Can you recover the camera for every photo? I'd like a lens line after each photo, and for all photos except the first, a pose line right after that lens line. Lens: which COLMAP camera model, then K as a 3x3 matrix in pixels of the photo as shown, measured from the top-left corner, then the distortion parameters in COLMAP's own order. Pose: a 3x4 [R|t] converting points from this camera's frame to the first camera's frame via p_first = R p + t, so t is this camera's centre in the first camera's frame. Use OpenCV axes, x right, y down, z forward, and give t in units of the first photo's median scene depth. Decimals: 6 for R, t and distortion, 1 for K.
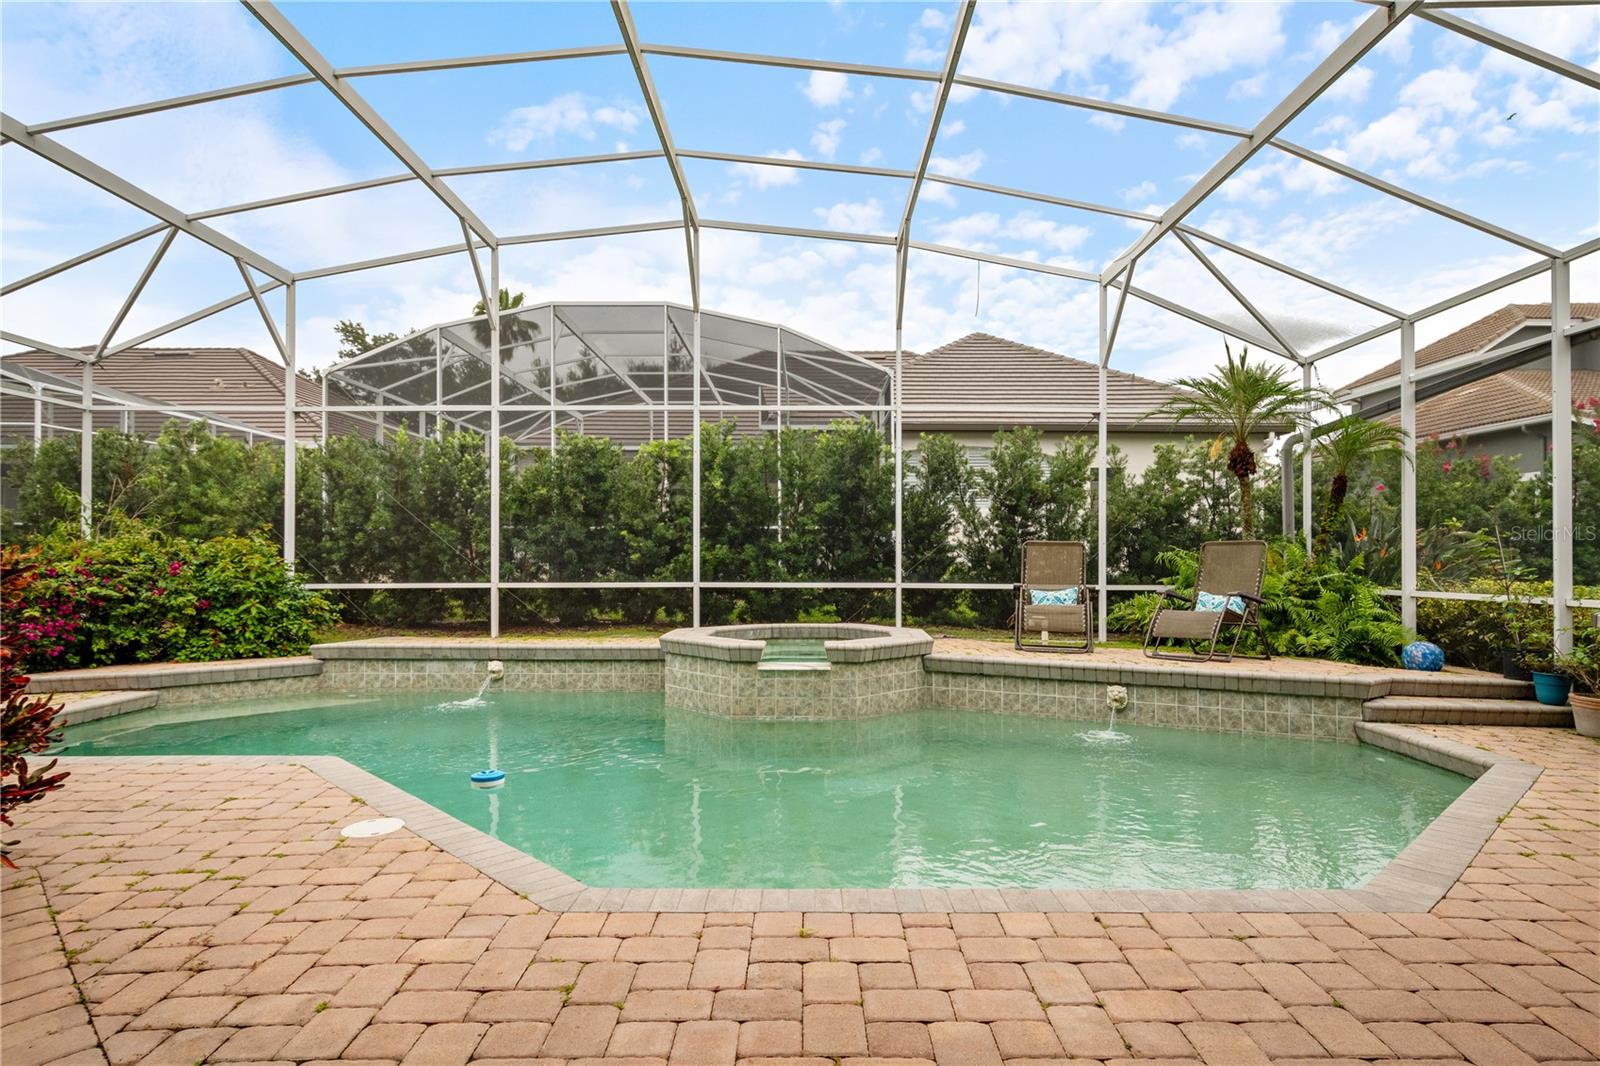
lens RADIAL K [[880.9, 0, 801.3], [0, 880.9, 537.3], [0, 0, 1]] dist [0.013234, -0.000687]
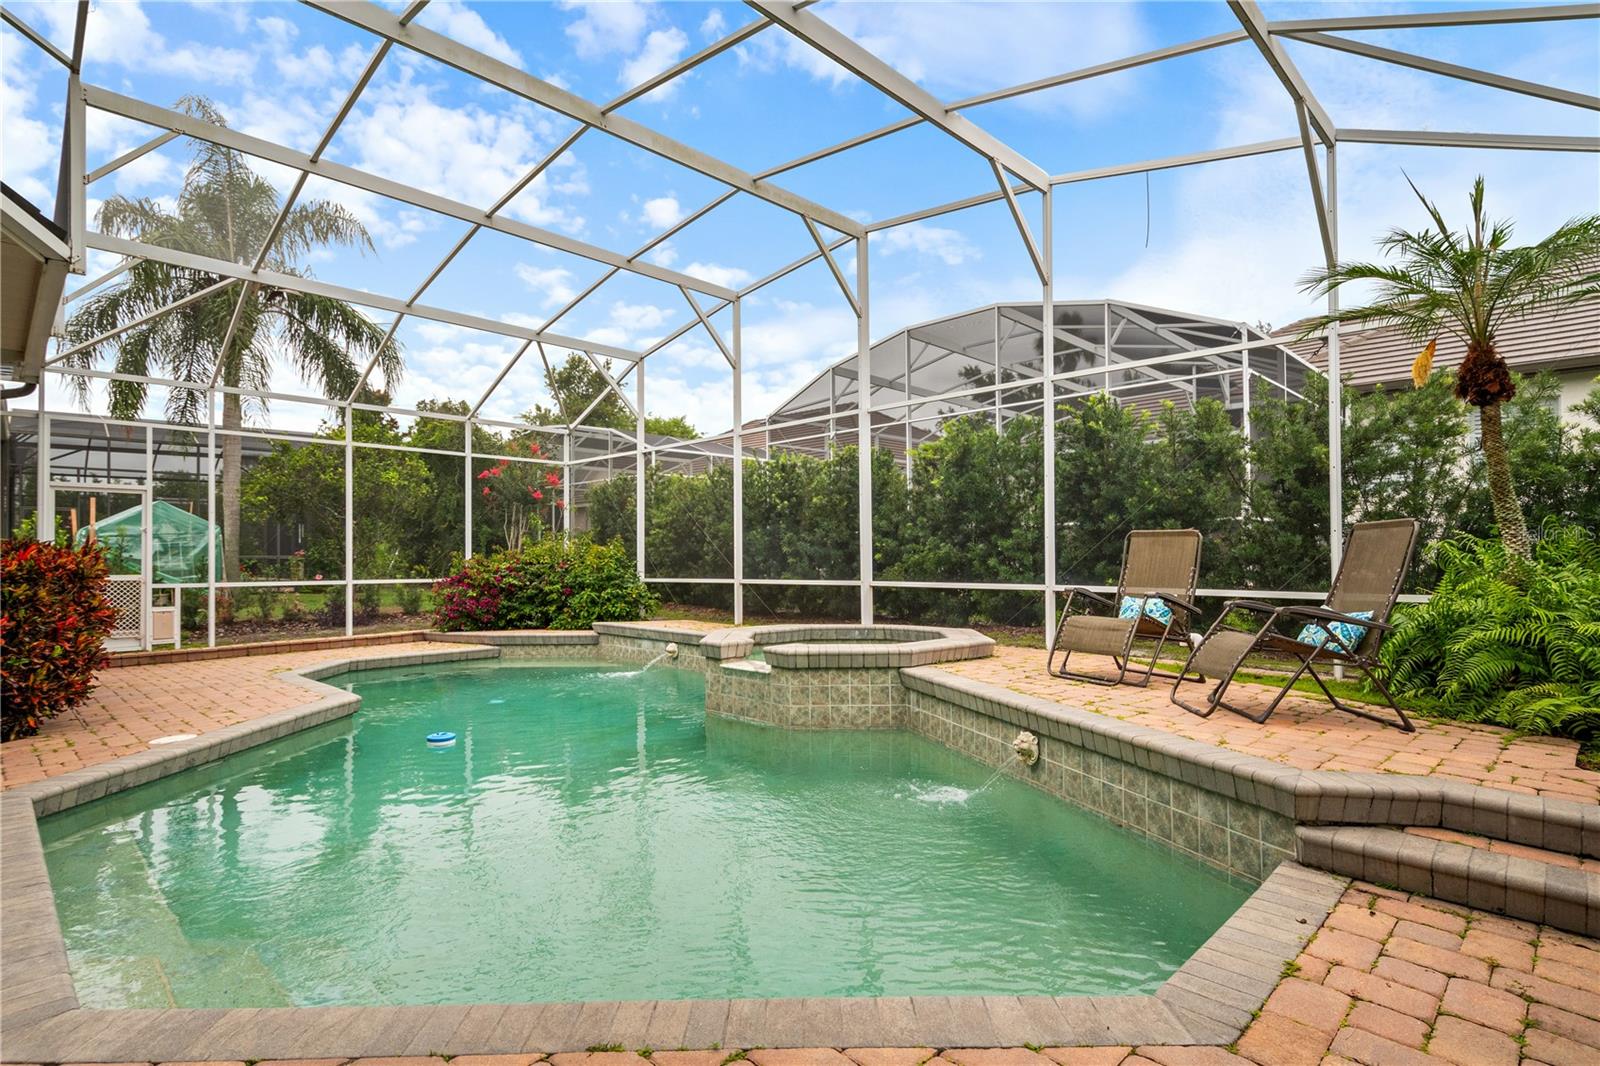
lens RADIAL K [[807.0, 0, 800.2], [0, 807.0, 543.2], [0, 0, 1]] dist [0.001660, 0.000900]
pose [[0.703508, -0.022009, -0.710346, 0.647687], [0.030623, 0.999531, -0.000641, 0.010124], [0.710027, -0.021302, 0.703852, 0.388951]]
